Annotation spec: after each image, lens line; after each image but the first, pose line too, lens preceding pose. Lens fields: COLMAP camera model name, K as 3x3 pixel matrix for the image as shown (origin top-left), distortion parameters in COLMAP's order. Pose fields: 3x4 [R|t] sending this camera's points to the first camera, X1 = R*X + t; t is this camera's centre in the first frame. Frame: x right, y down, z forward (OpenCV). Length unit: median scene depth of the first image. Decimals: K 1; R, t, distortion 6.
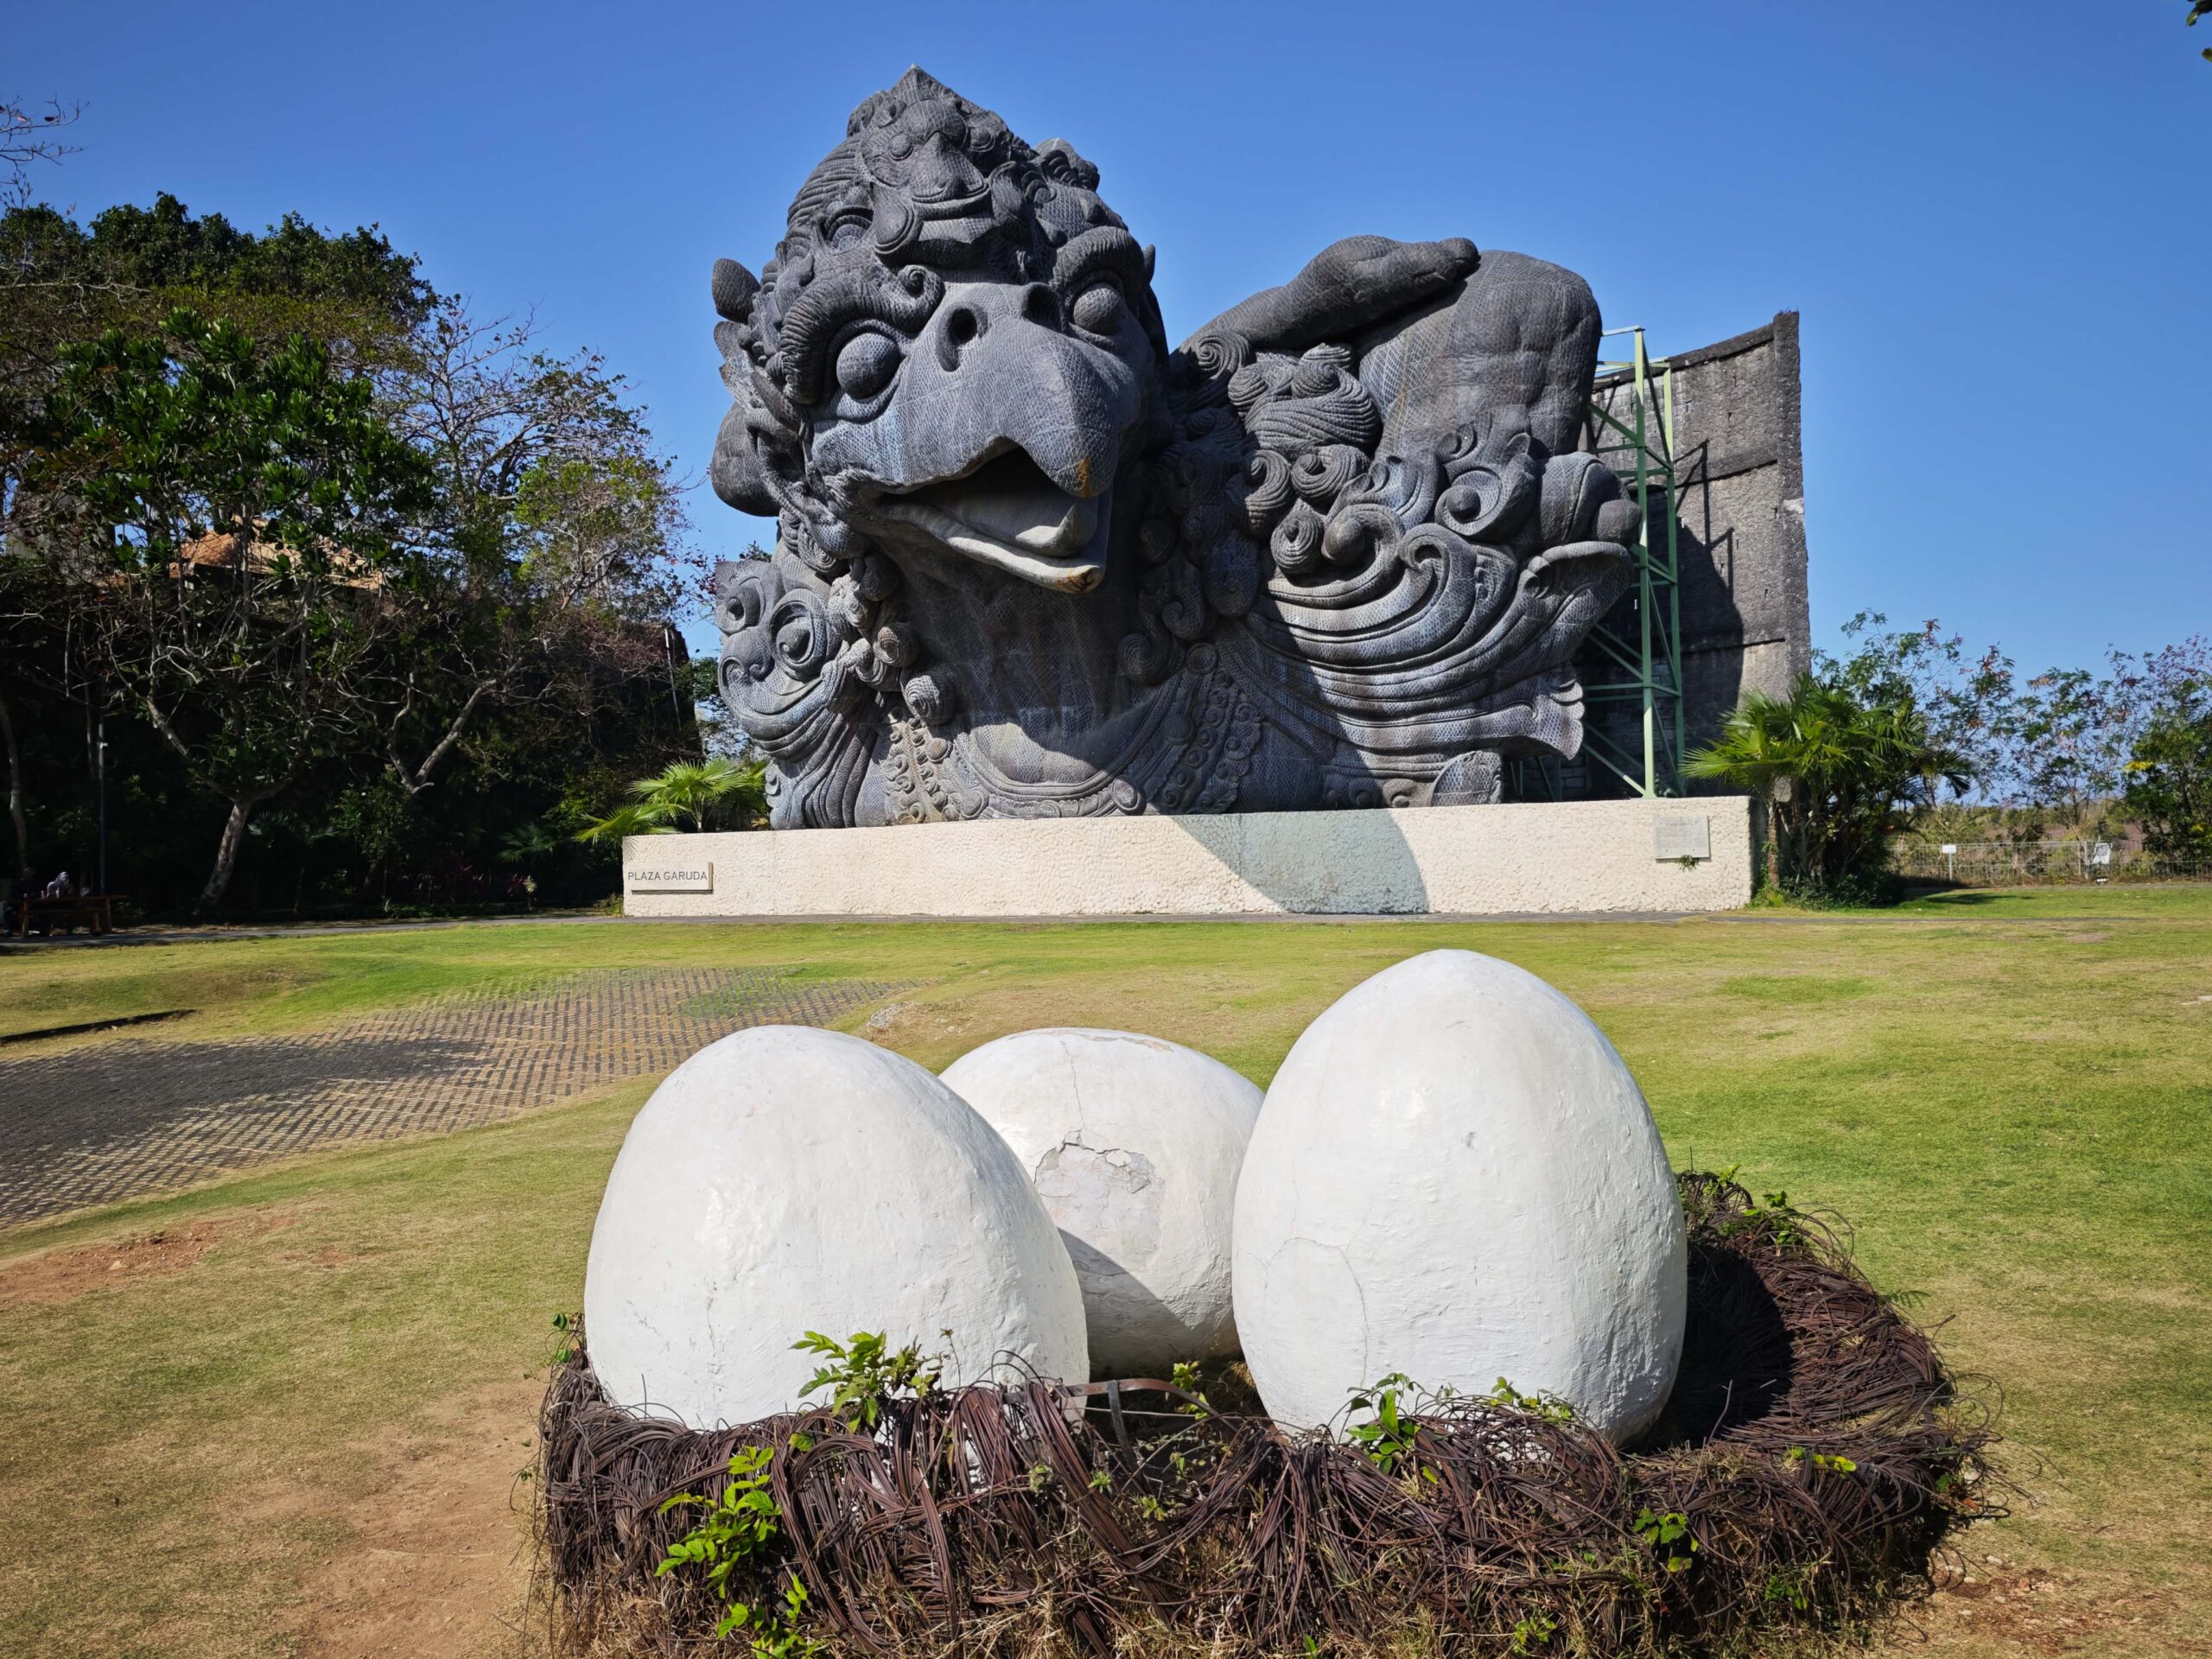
lens RADIAL K [[1743.3, 0, 1106.0], [0, 1743.3, 829.5], [0, 0, 1]] dist [0.001398, 0.000808]
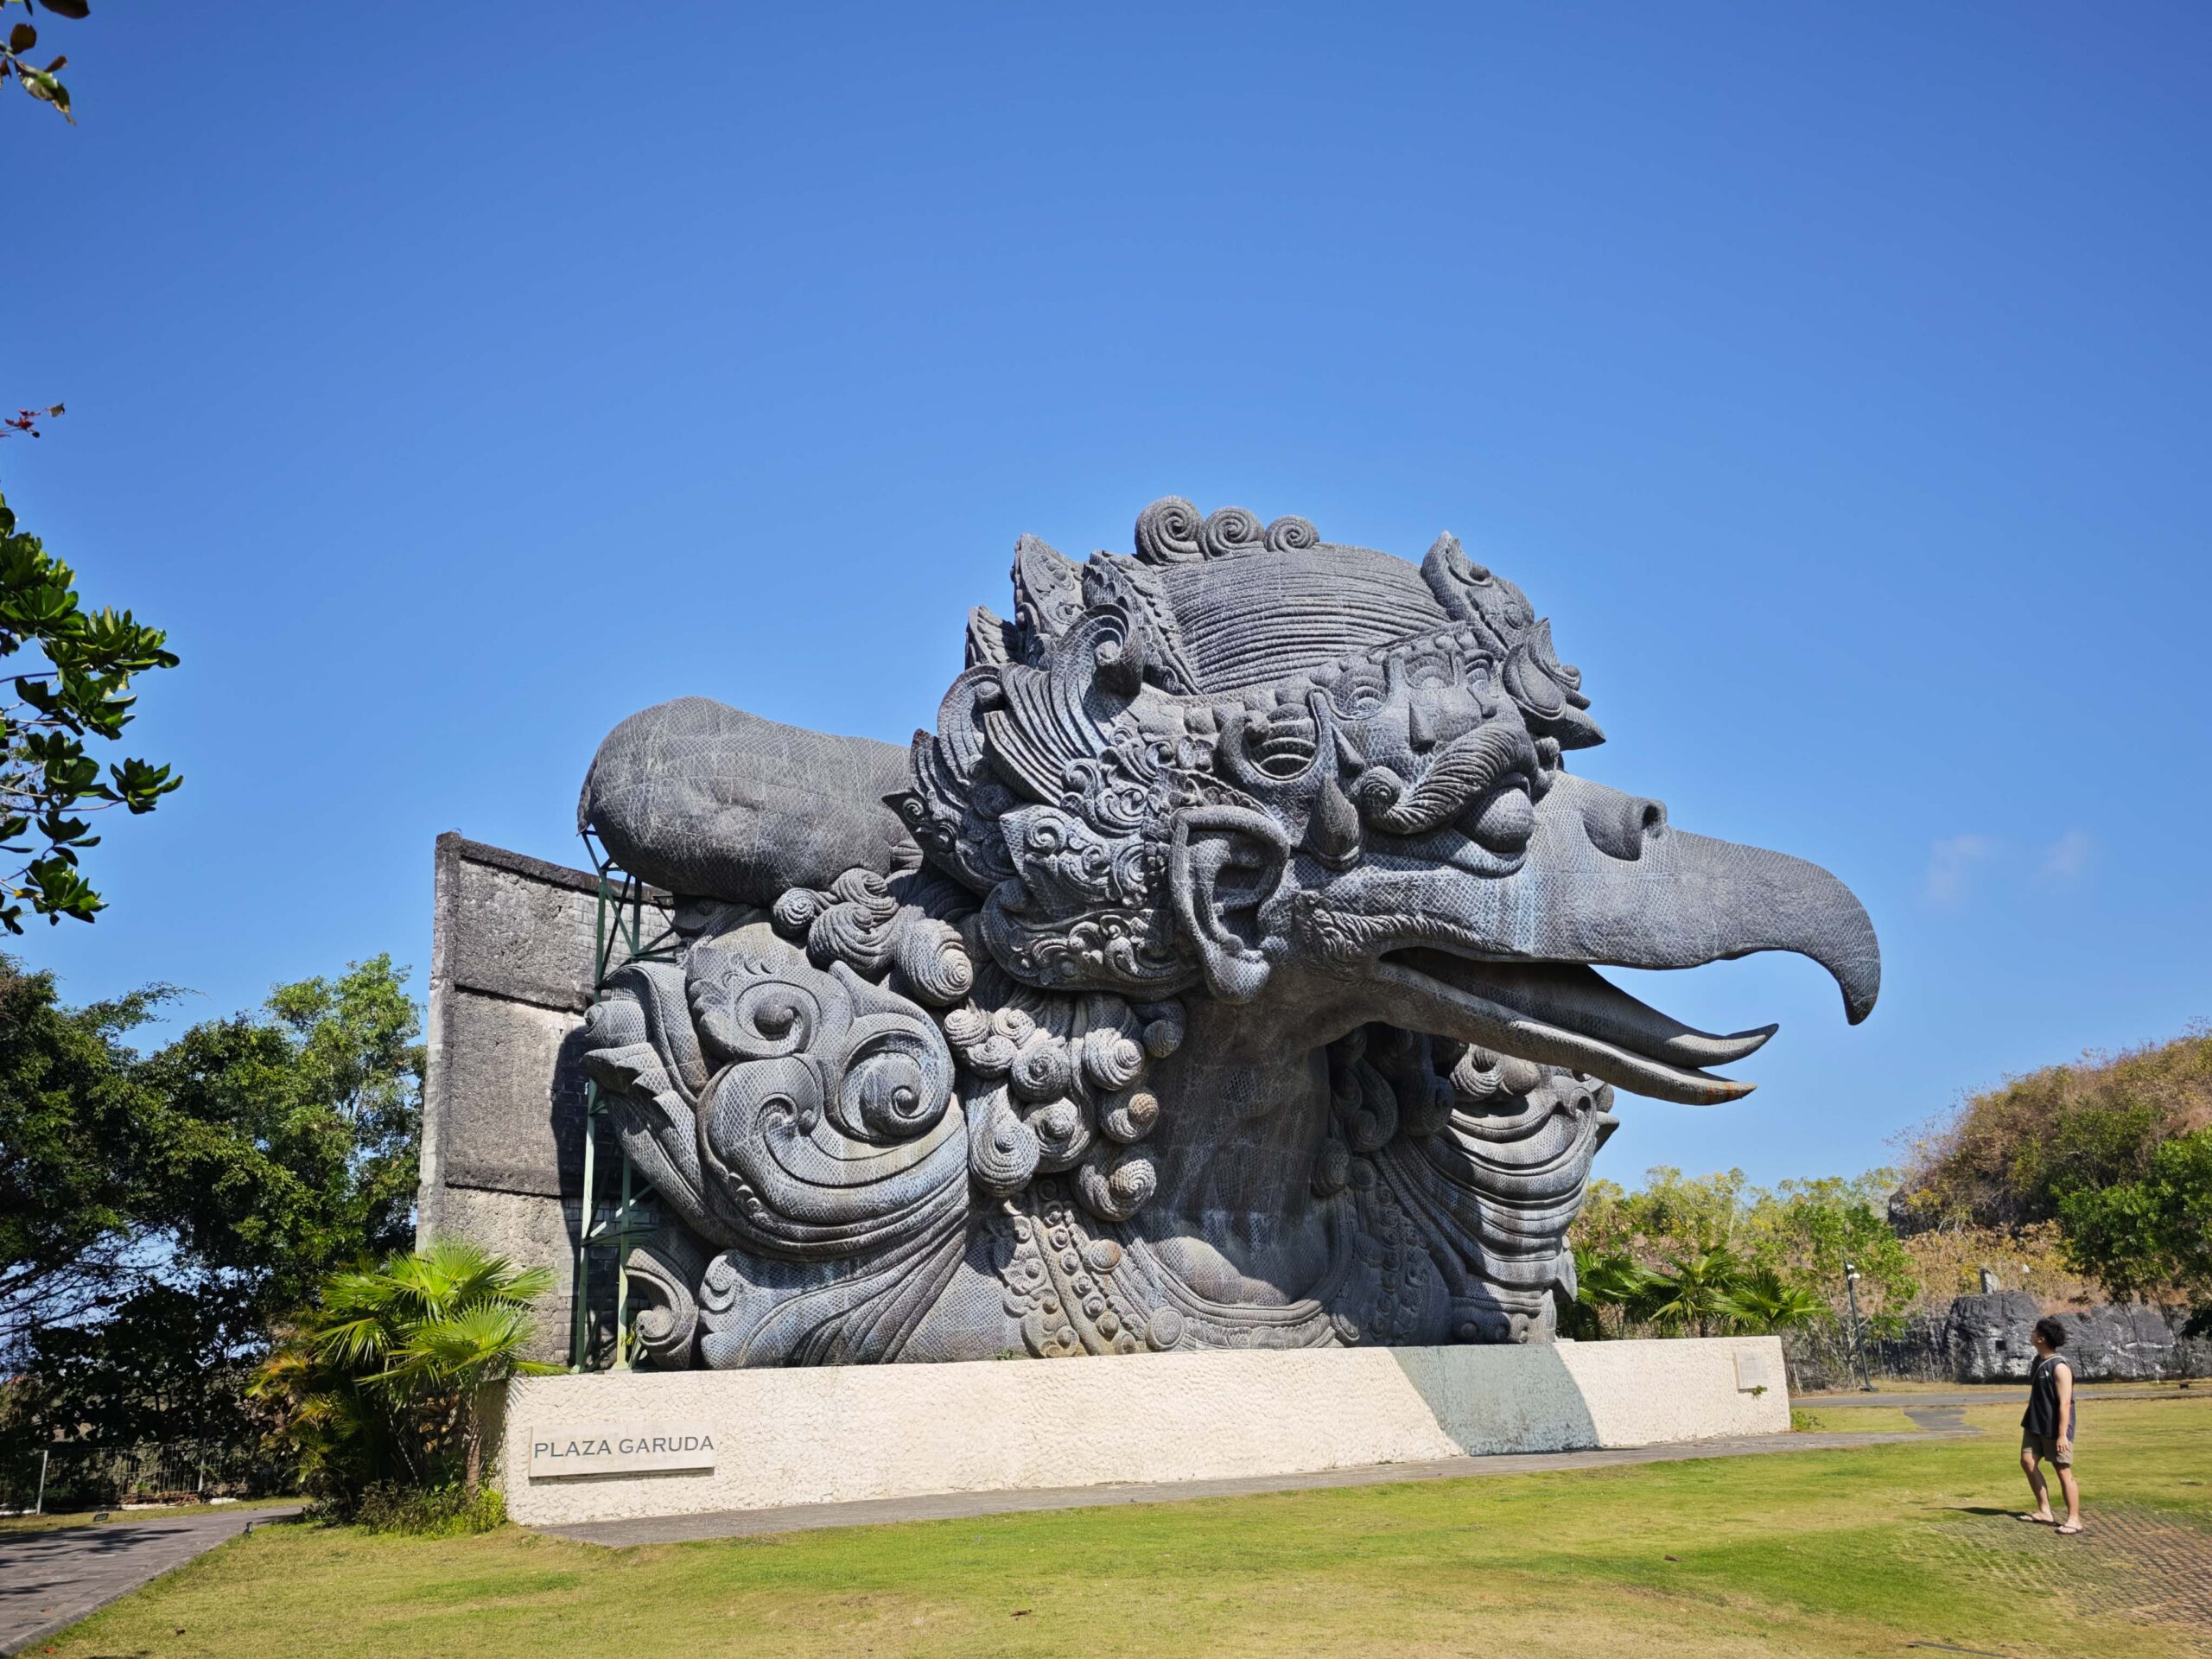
lens RADIAL K [[1743.3, 0, 1106.0], [0, 1743.3, 829.5], [0, 0, 1]] dist [0.001398, 0.000808]
pose [[0.524672, 0.260915, 0.810335, -0.875218], [0.015389, 0.948812, -0.315466, 0.020888], [-0.851165, 0.177987, 0.493800, 0.646002]]
